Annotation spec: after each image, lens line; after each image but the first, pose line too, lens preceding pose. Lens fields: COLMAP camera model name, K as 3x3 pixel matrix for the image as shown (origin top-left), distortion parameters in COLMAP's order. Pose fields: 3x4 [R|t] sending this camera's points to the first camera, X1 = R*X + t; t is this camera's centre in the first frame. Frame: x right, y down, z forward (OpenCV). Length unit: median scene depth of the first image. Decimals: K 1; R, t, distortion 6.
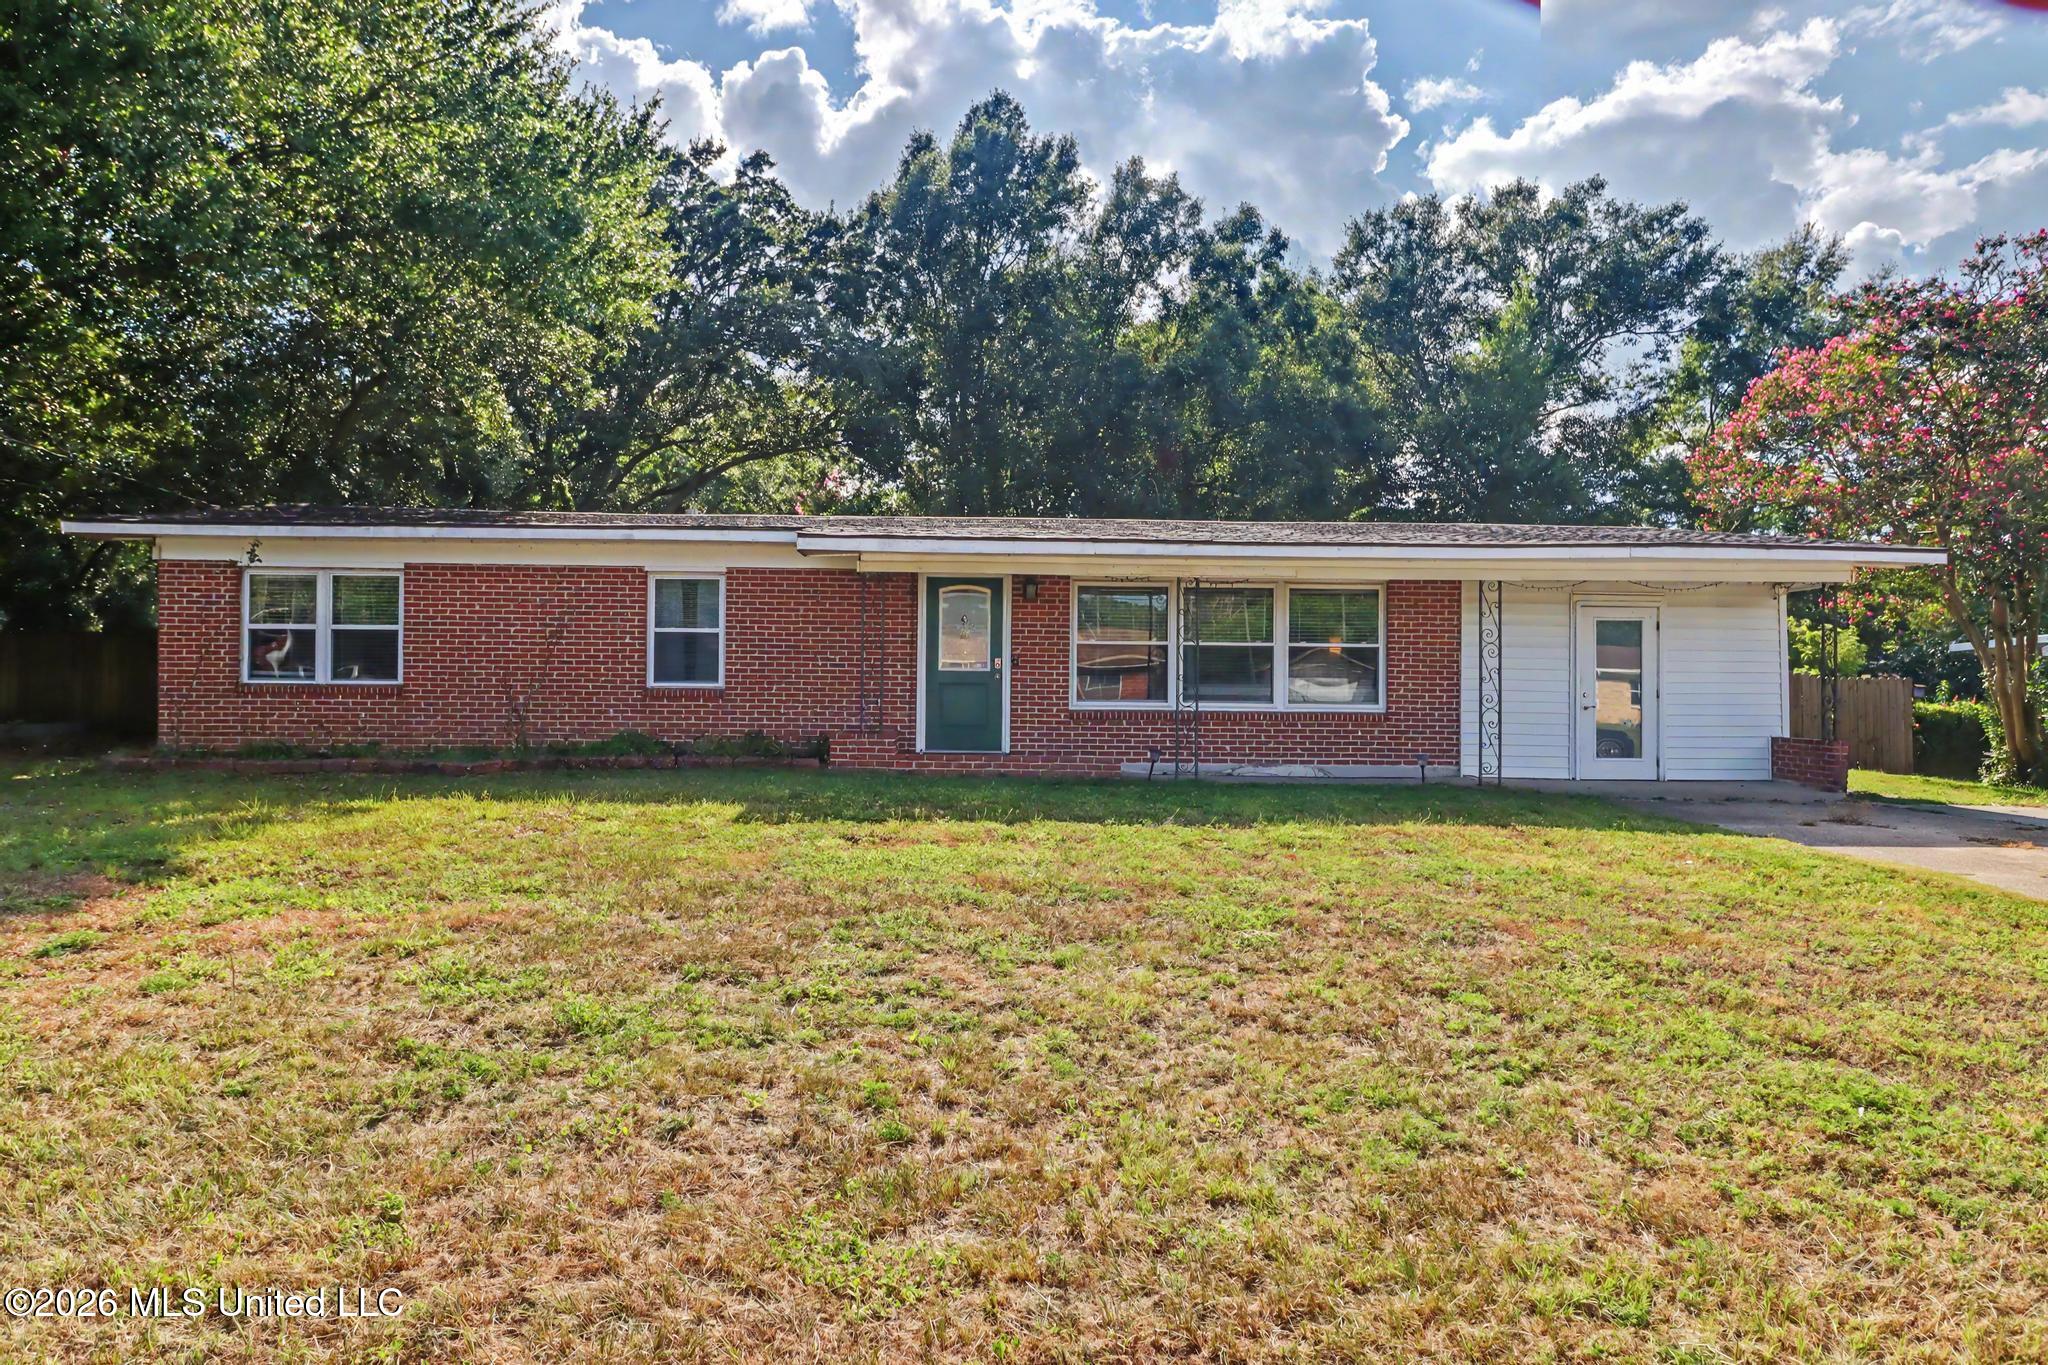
lens RADIAL K [[1306.4, 0, 1024.1], [0, 1306.4, 690.0], [0, 0, 1]] dist [-0.004735, 0.001800]
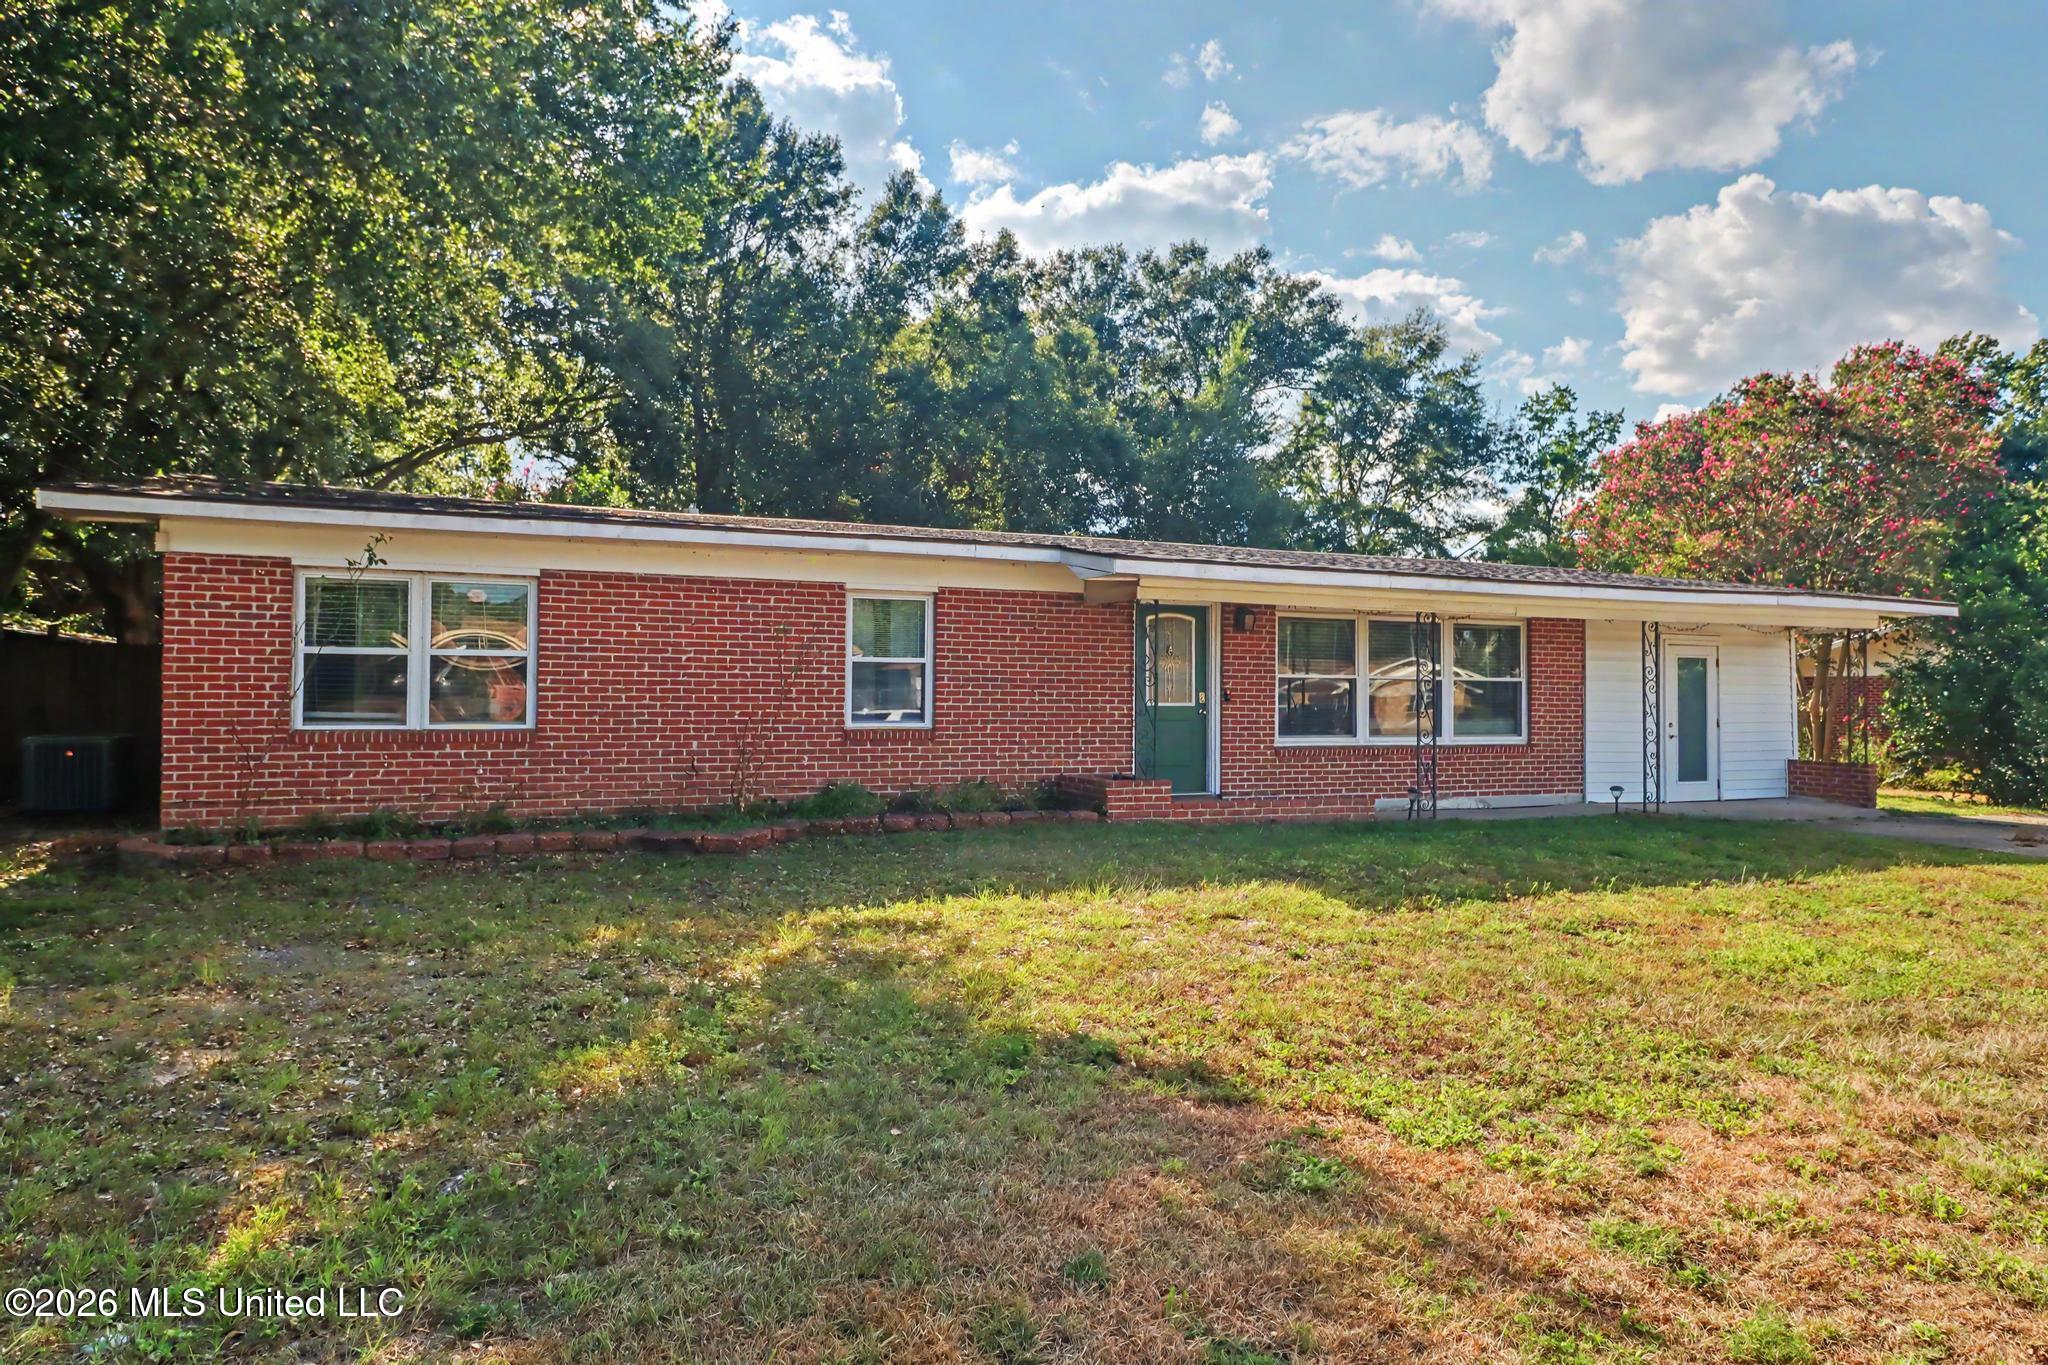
lens RADIAL K [[1257.9, 0, 1024.7], [0, 1257.9, 673.9], [0, 0, 1]] dist [-0.007597, 0.000312]
pose [[0.931242, 0.004170, 0.364377, -0.465634], [0.001144, 0.999896, -0.014367, -0.024775], [-0.364399, 0.013796, 0.931141, 0.212466]]
